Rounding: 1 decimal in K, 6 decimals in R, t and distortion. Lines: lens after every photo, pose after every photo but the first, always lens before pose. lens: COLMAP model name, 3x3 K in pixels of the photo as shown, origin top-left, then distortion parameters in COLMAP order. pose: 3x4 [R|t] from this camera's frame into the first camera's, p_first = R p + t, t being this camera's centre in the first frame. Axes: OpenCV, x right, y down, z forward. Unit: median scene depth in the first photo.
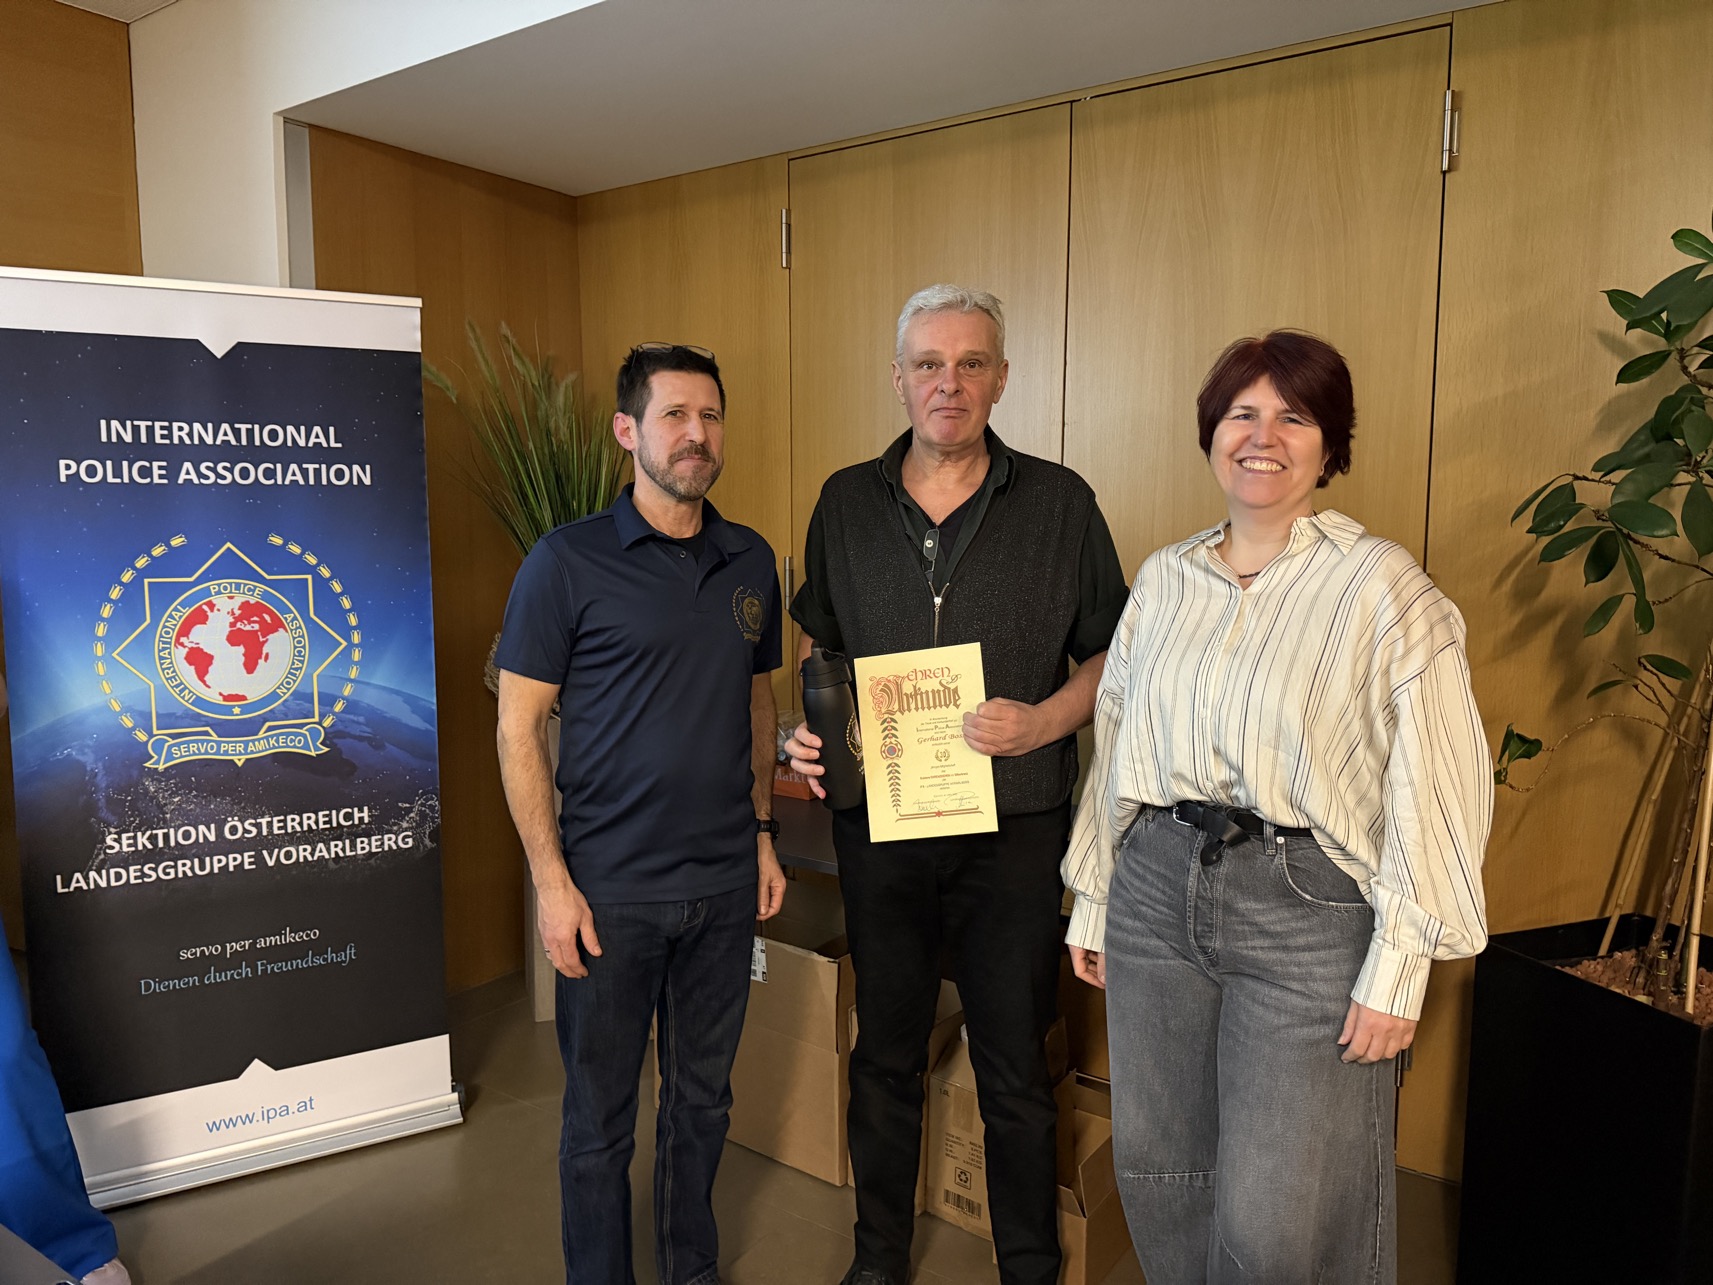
lens RADIAL K [[1180.2, 0, 852.0], [0, 1180.2, 650.0], [0, 0, 1]] dist [0.041593, -0.065449]
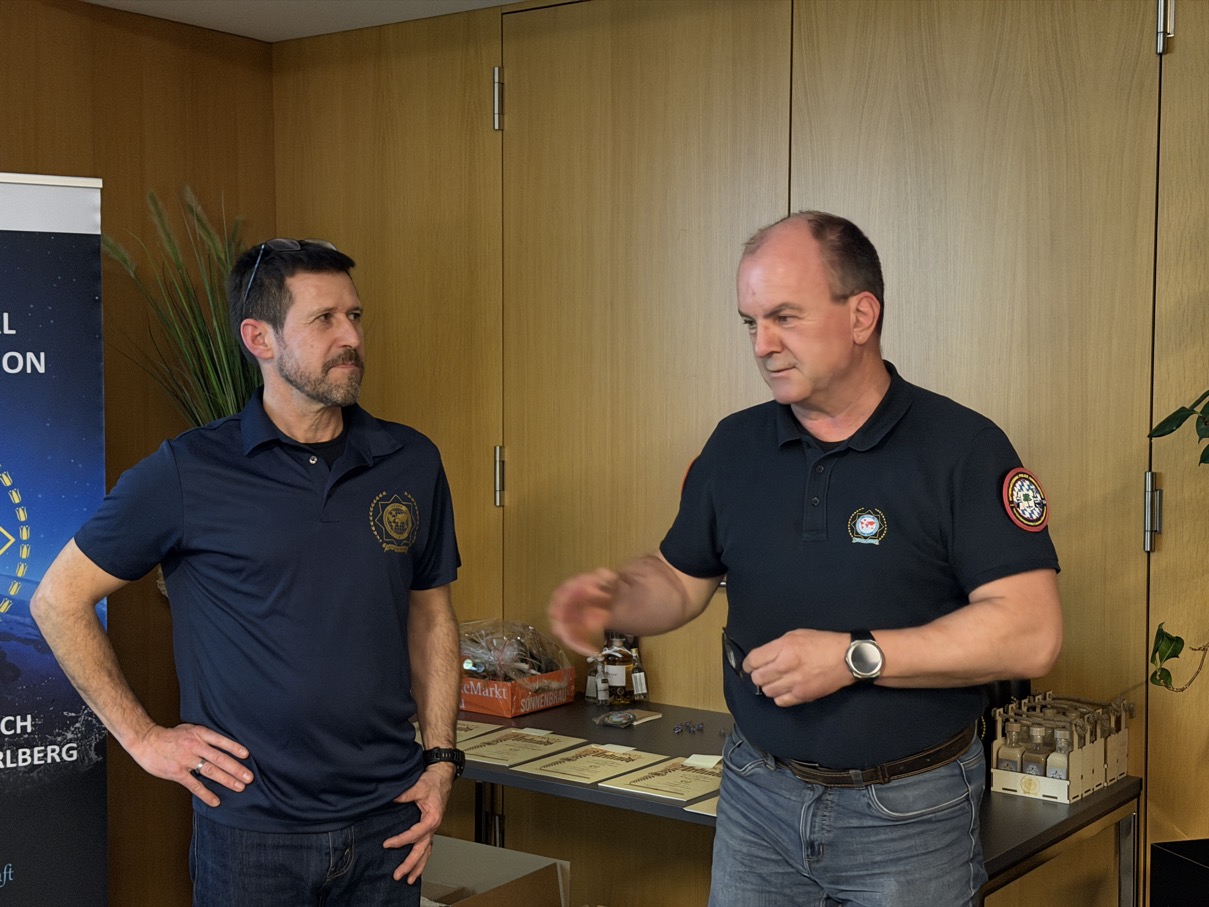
lens RADIAL K [[1644.3, 0, 612.9], [0, 1644.3, 463.3], [0, 0, 1]] dist [0.131060, -0.301220]
pose [[0.999506, 0.003726, -0.031213, 0.093950], [-0.005623, 0.998128, -0.060908, 0.012093], [0.030928, 0.061054, 0.997655, -0.319571]]
